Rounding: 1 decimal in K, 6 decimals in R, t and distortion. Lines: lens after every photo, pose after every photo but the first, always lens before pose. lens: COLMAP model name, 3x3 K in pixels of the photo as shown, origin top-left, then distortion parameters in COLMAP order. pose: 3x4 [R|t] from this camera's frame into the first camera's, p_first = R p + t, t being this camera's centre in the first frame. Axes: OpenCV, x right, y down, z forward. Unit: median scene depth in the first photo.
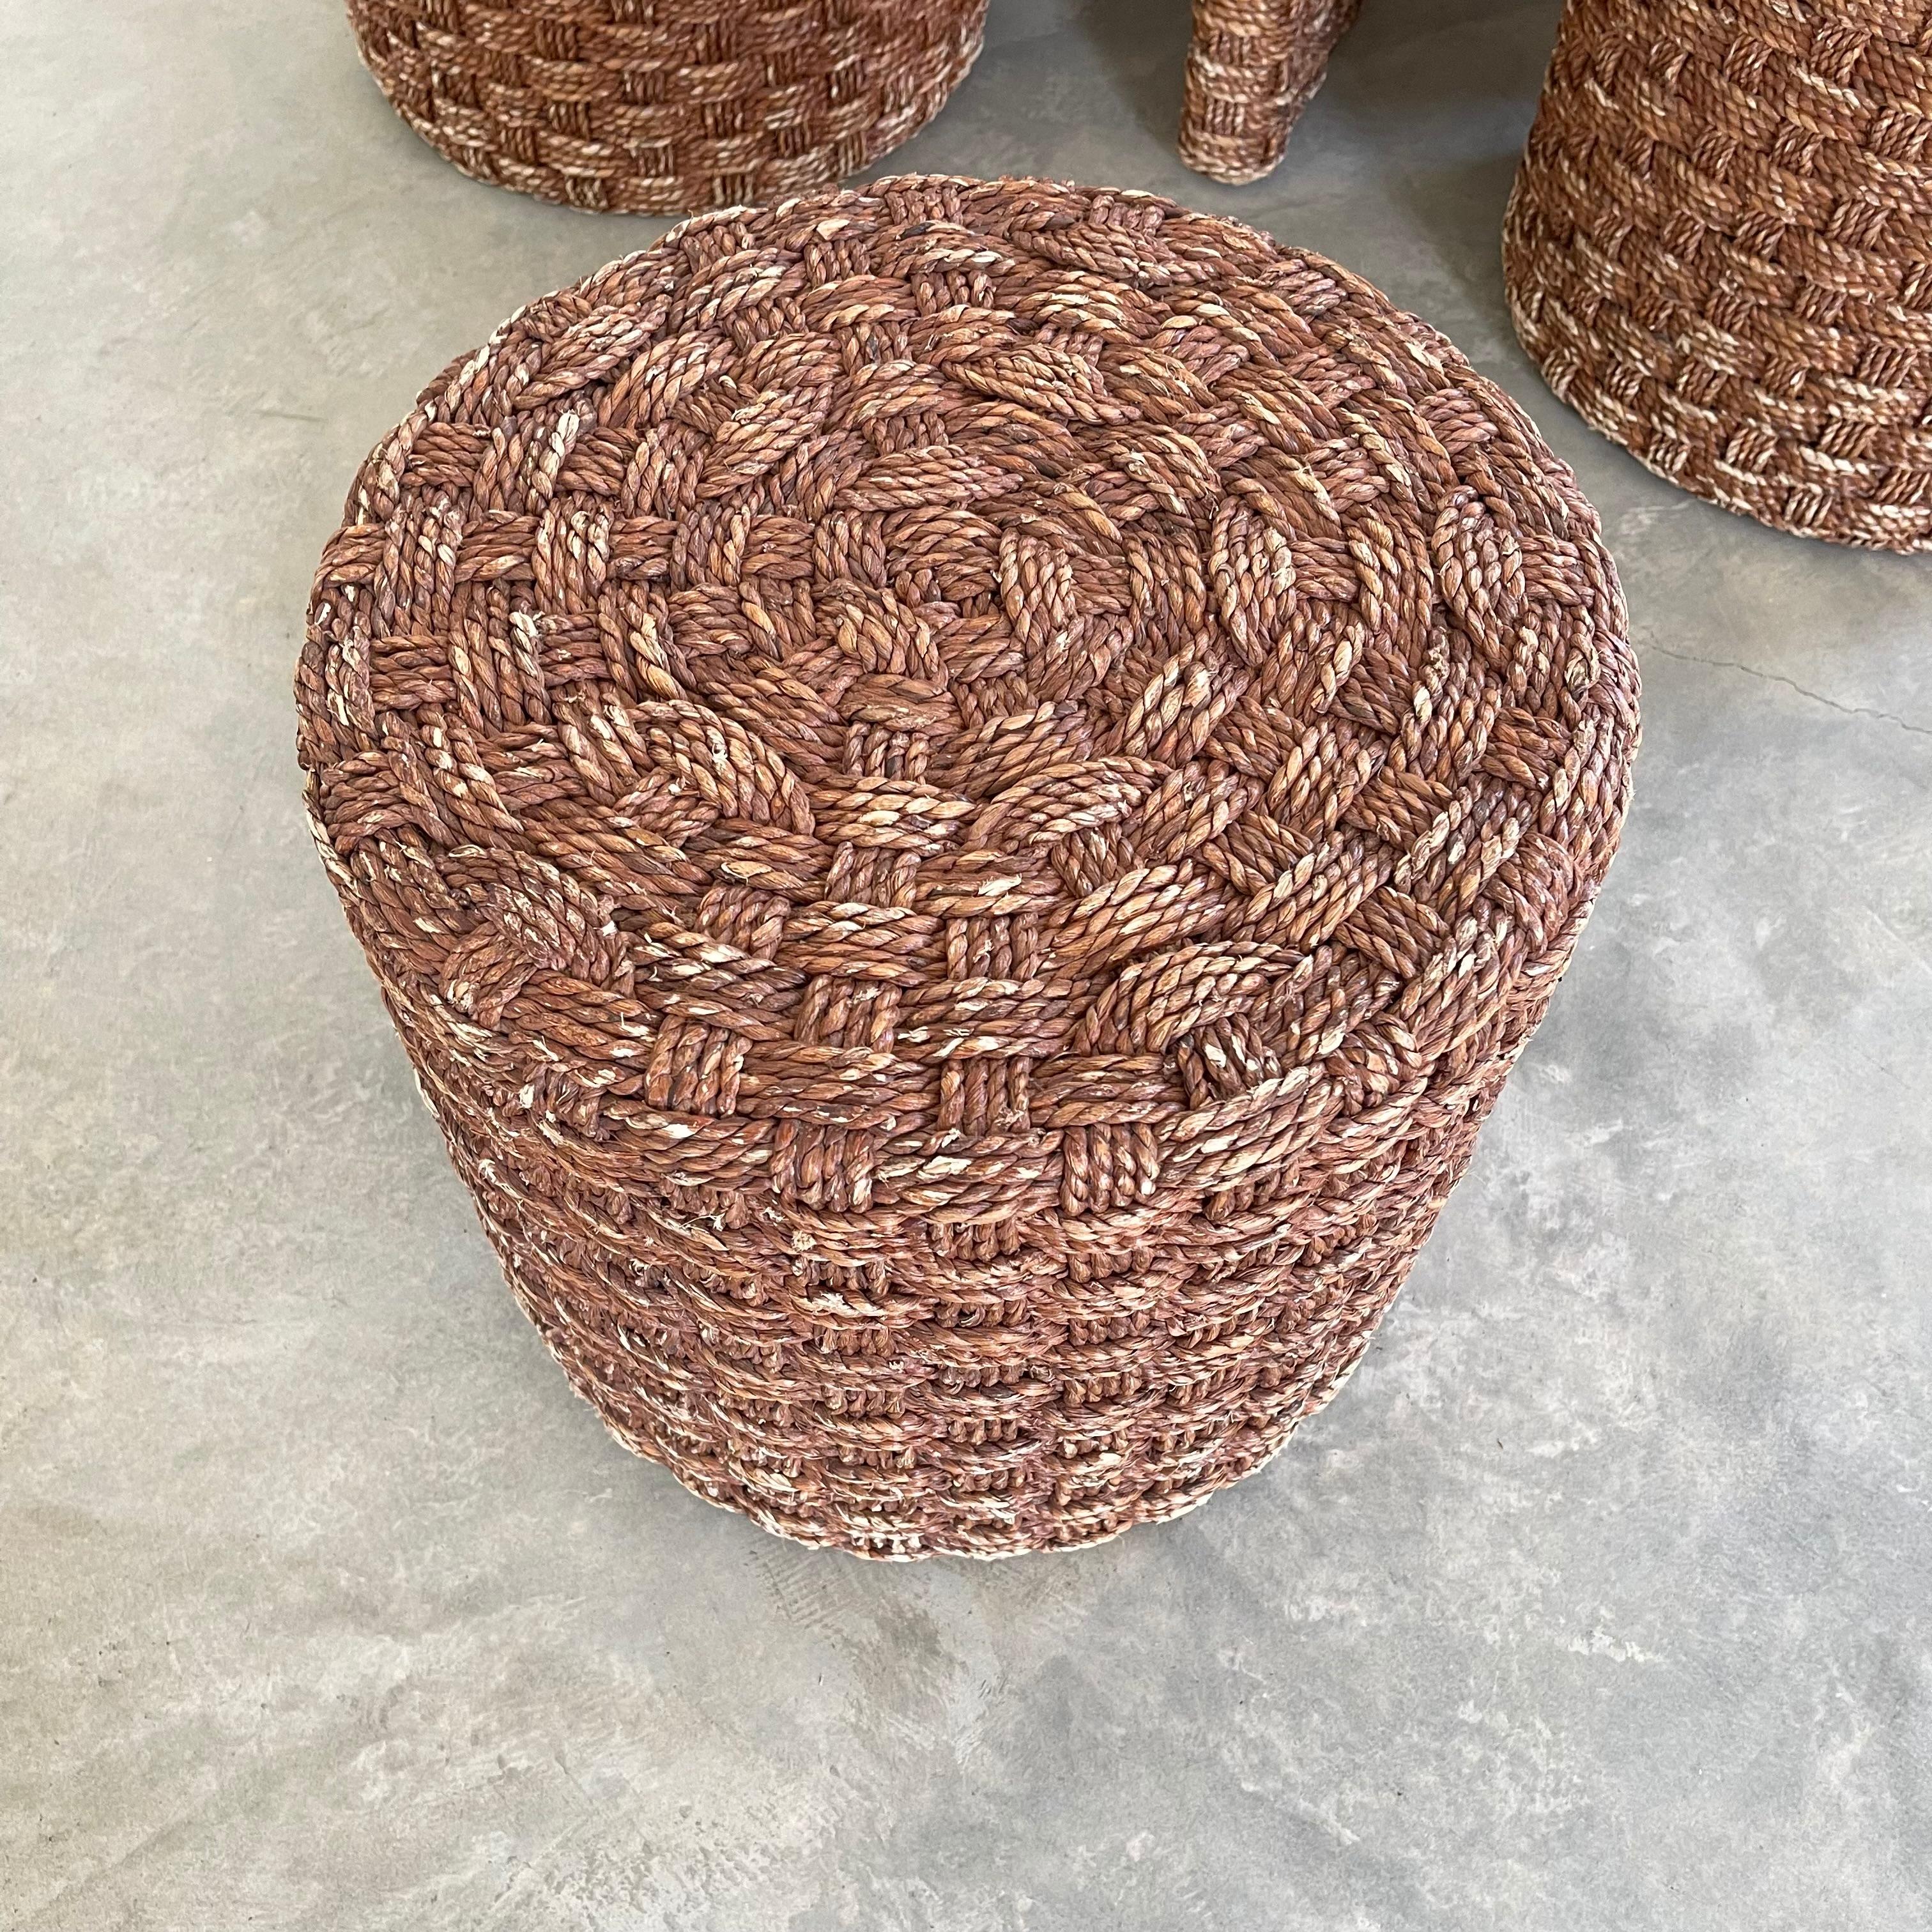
lens RADIAL K [[1958.3, 0, 947.4], [0, 1958.3, 963.9], [0, 0, 1]] dist [0.050127, -0.085190]
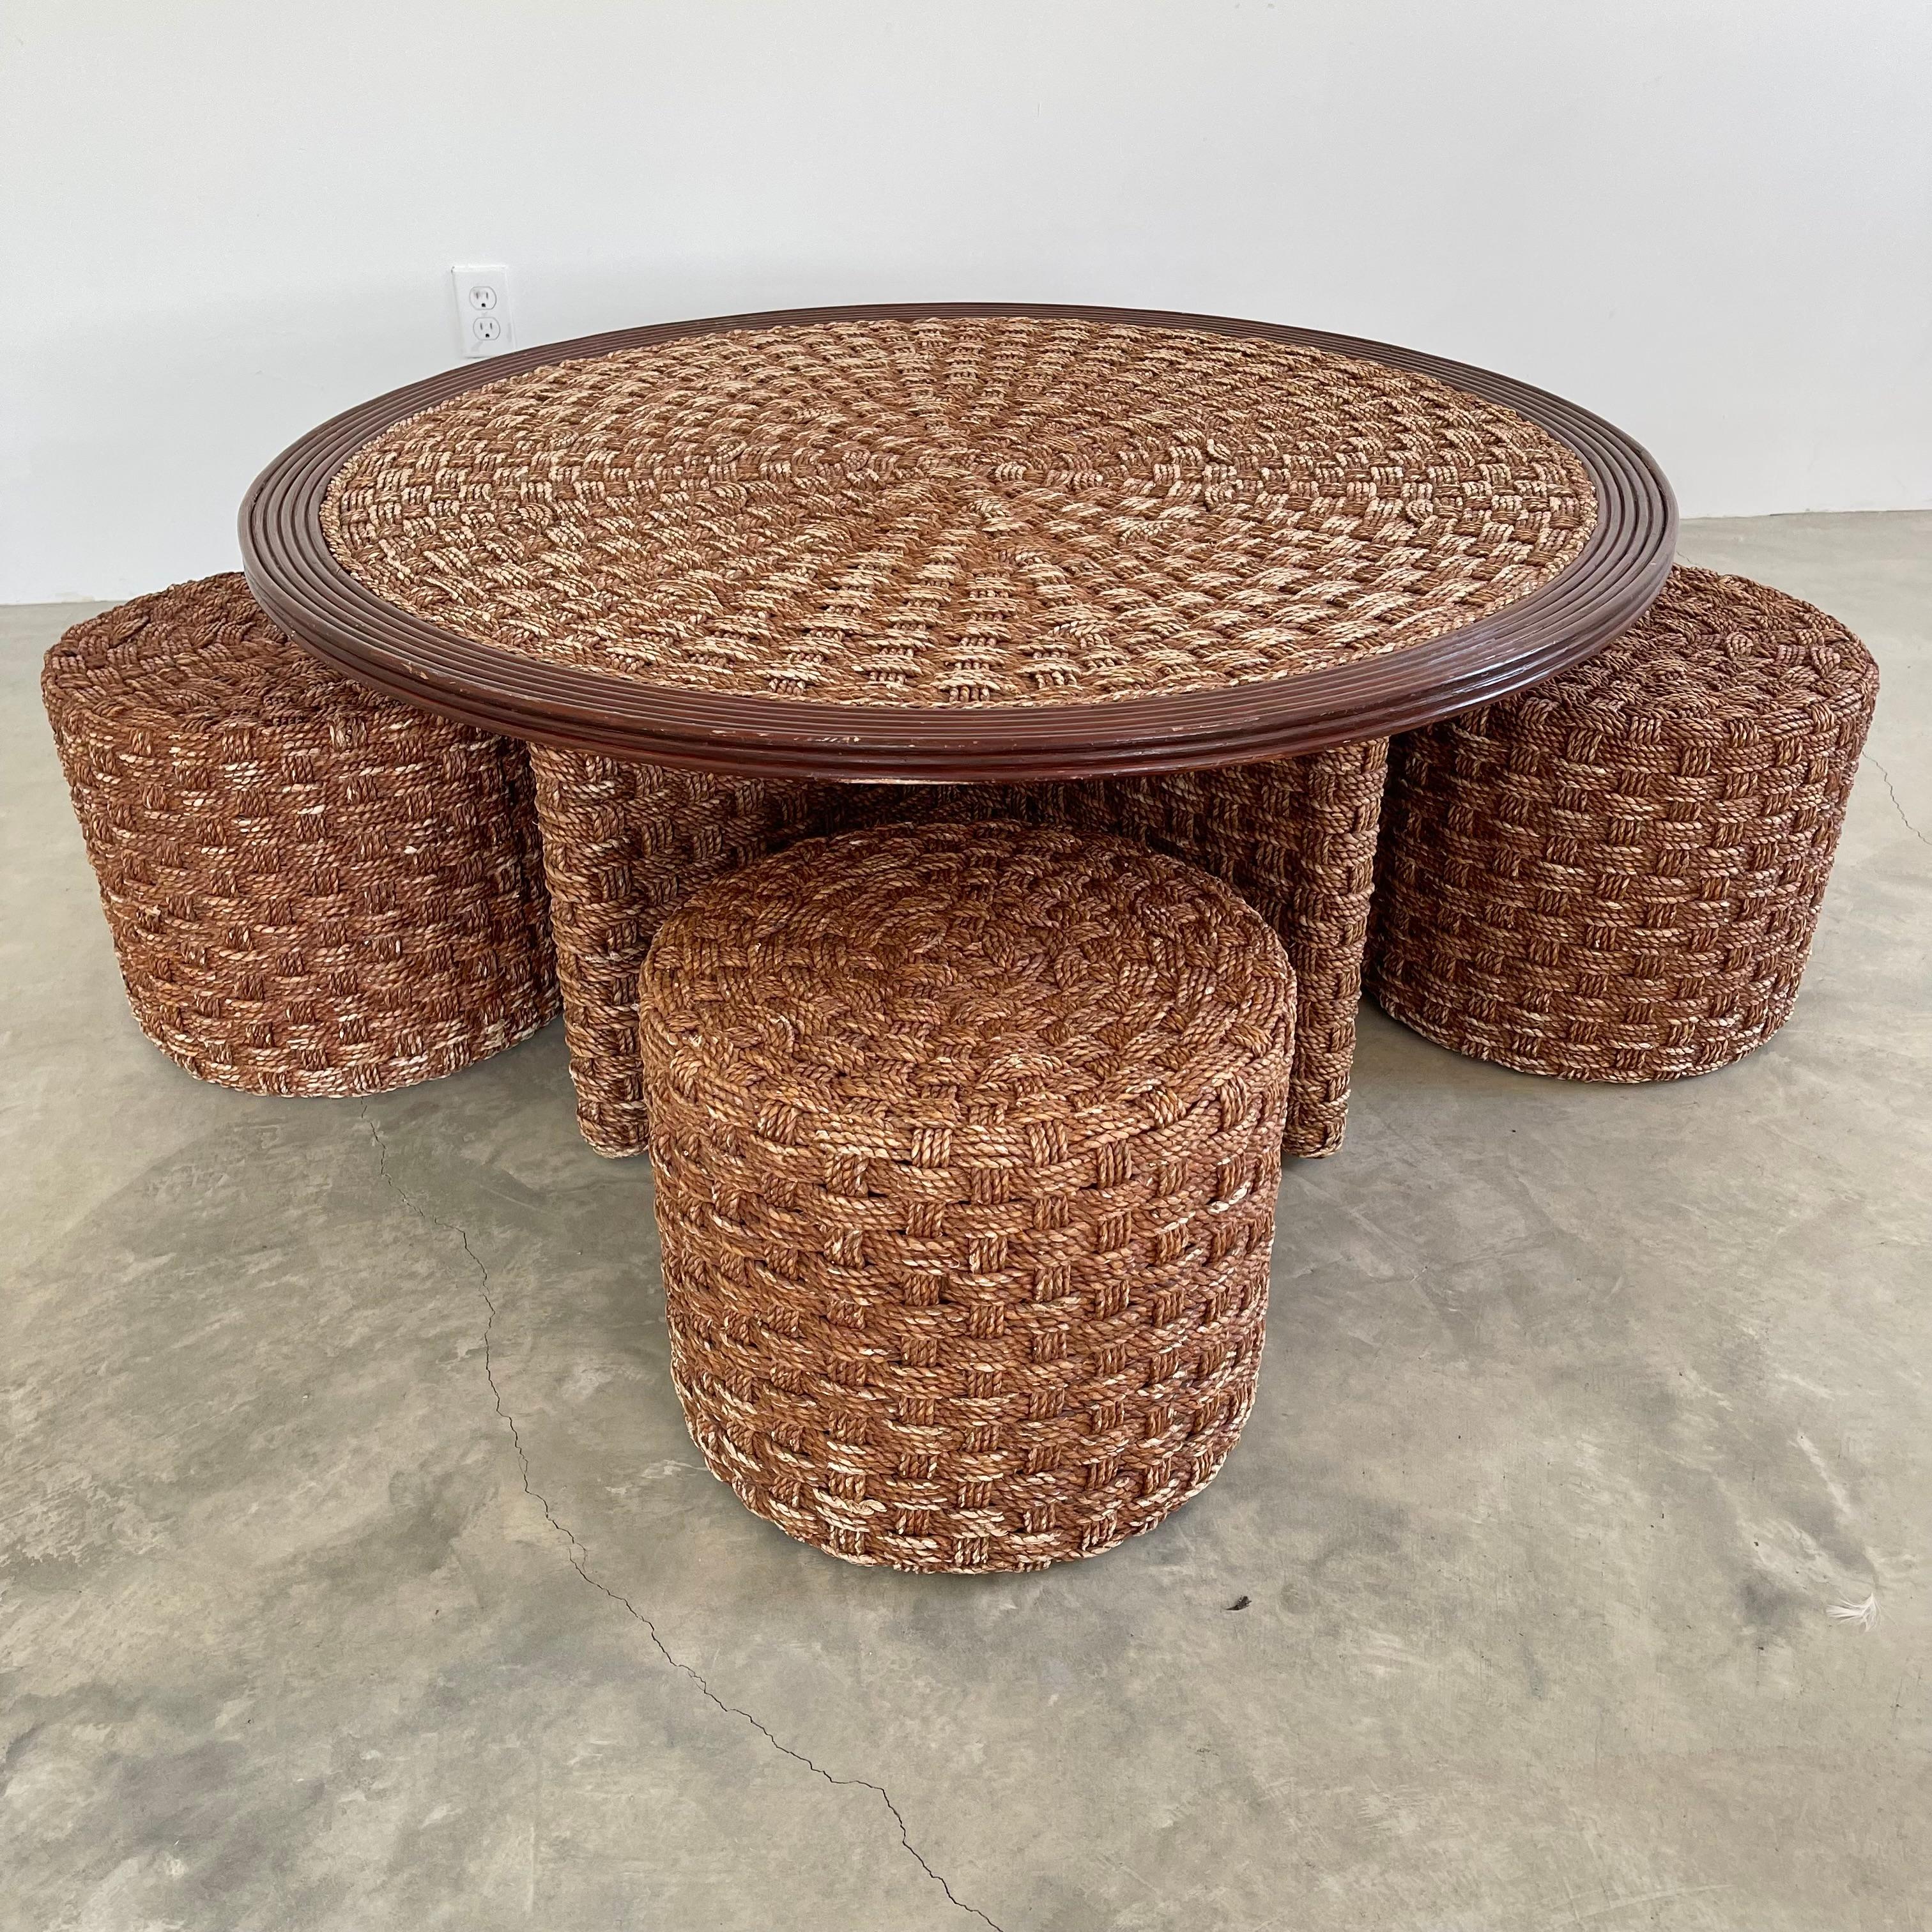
lens RADIAL K [[1958.3, 0, 947.4], [0, 1958.3, 963.9], [0, 0, 1]] dist [0.050127, -0.085190]
pose [[0.921986, 0.180887, -0.342377, 0.823537], [-0.312183, 0.870341, -0.380852, -0.083876], [0.229094, 0.458024, 0.858912, -0.140088]]
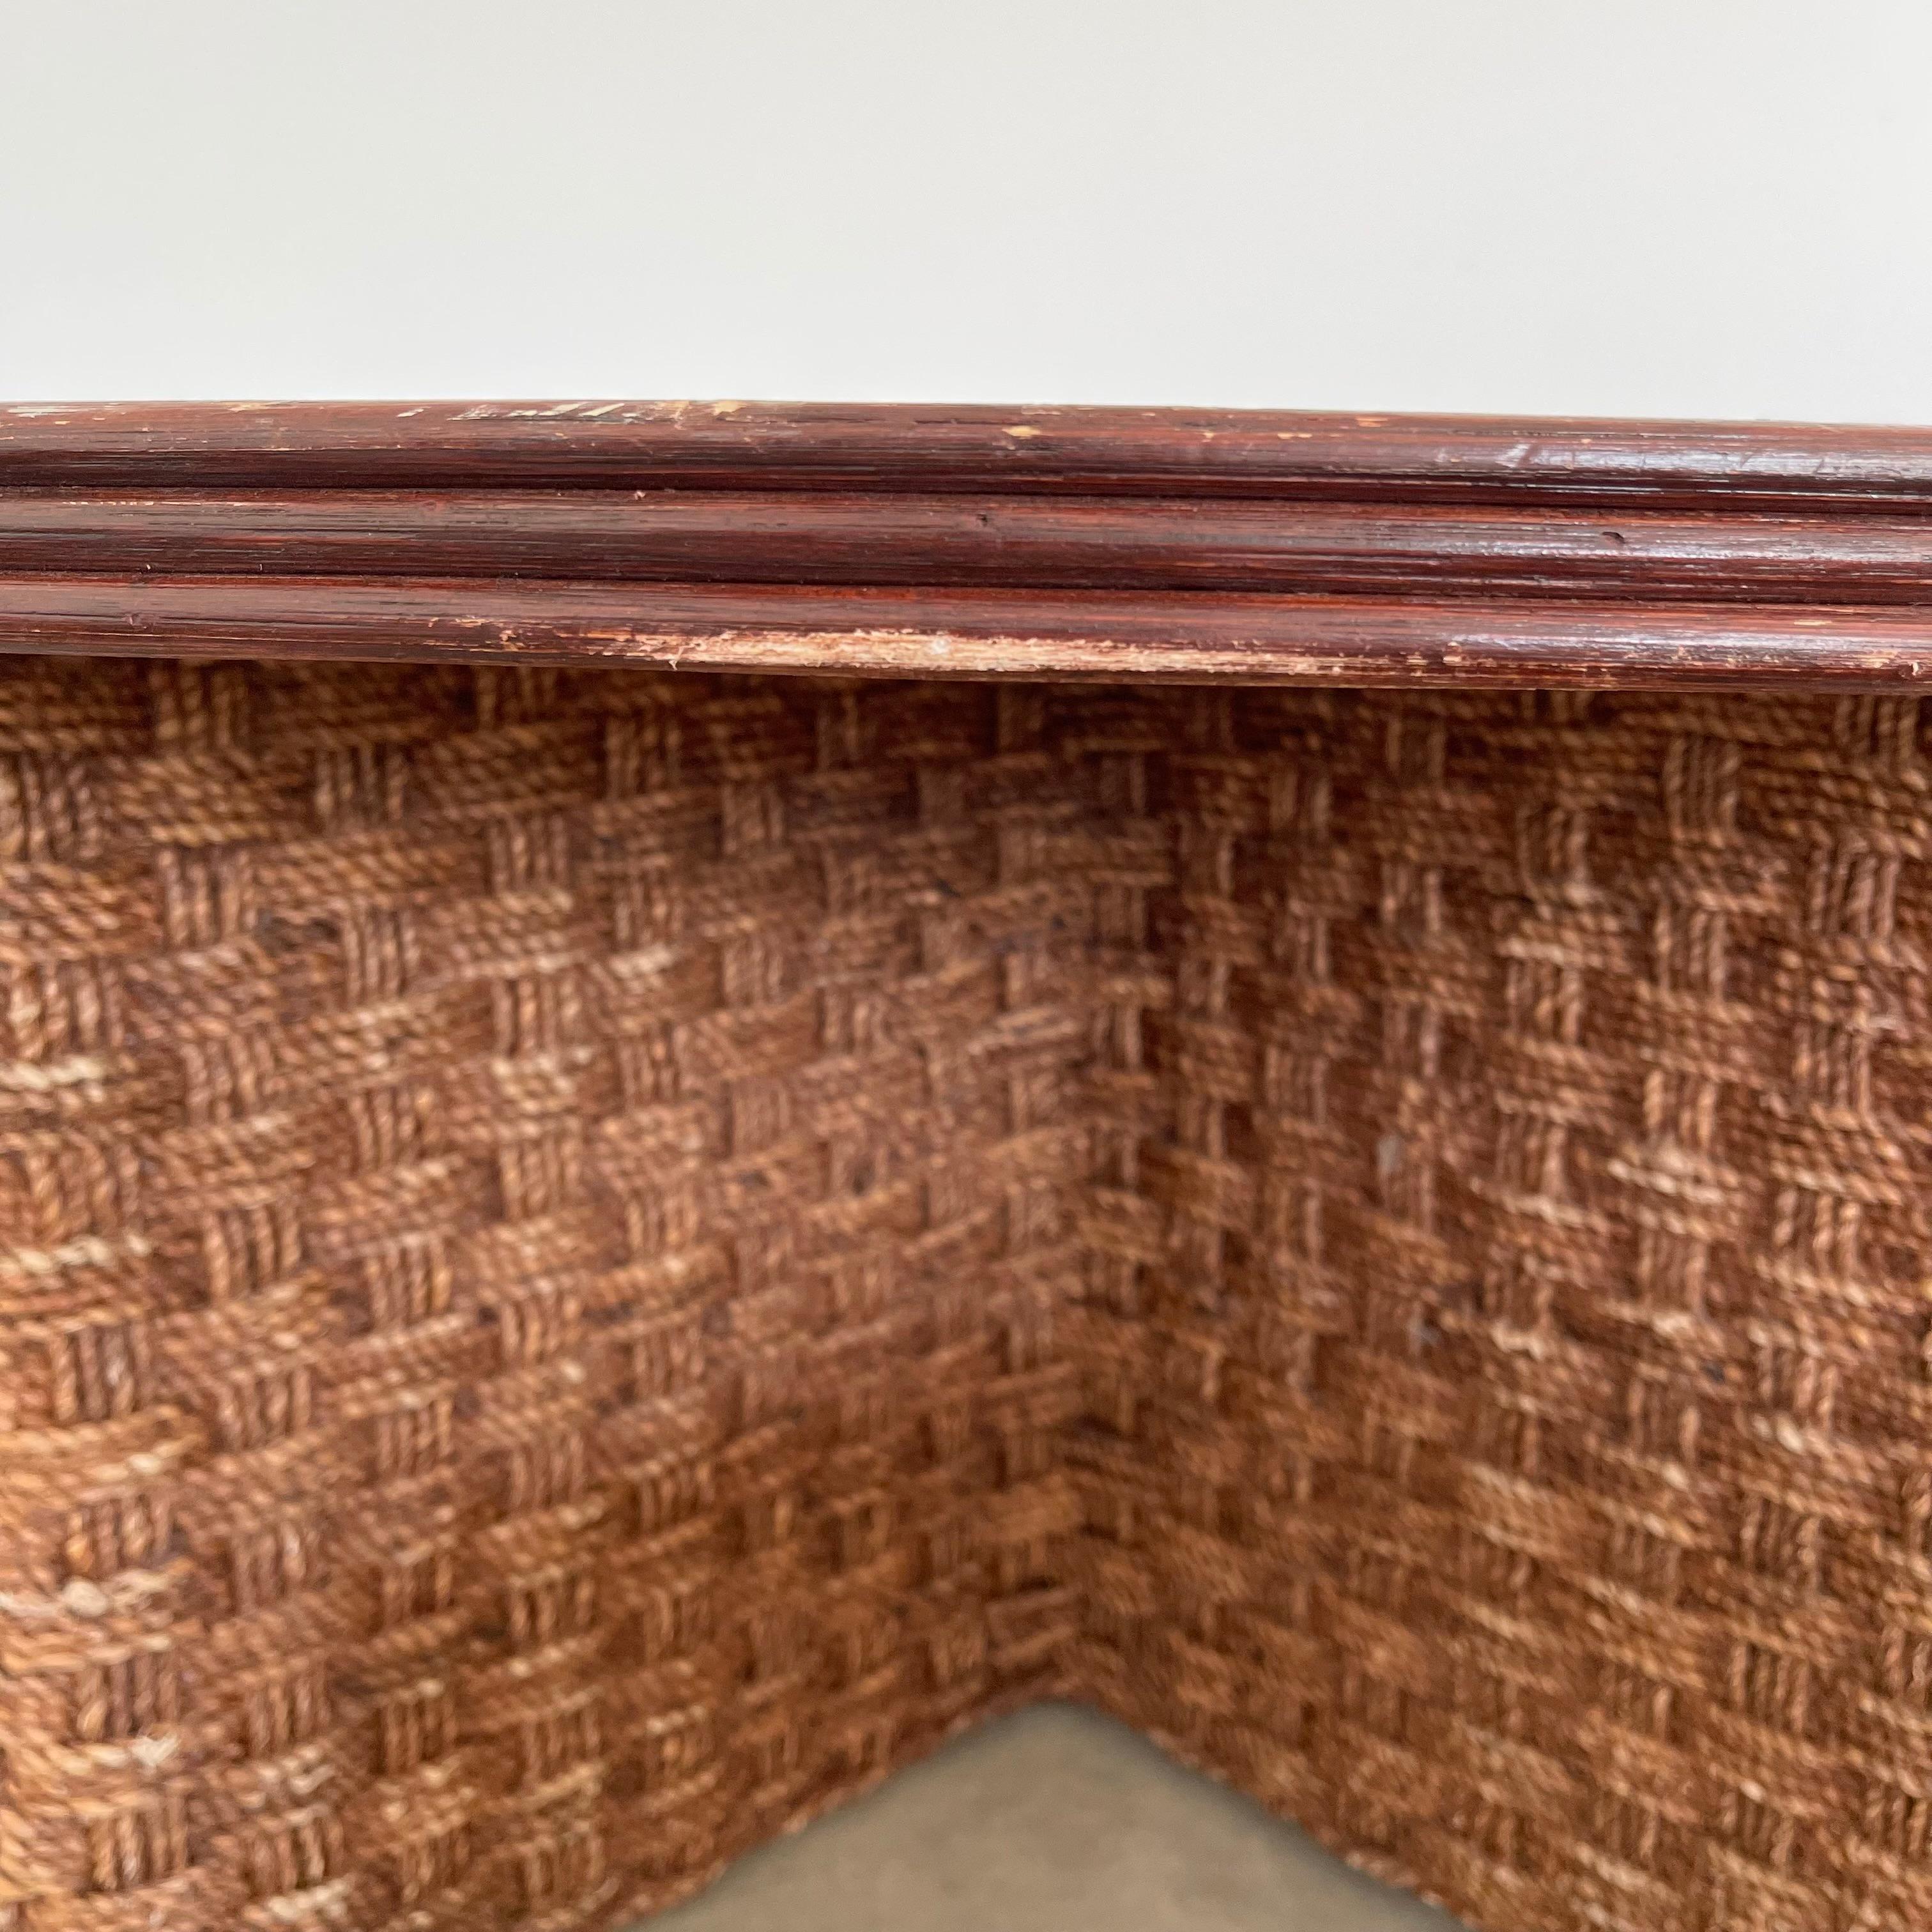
lens RADIAL K [[1984.6, 0, 966.0], [0, 1984.6, 966.0], [0, 0, 1]] dist [0.010671, -0.006562]
pose [[0.917211, 0.091059, -0.387856, 0.523029], [-0.335662, 0.701031, -0.629195, -0.395187], [0.214605, 0.707293, 0.673558, 0.555646]]
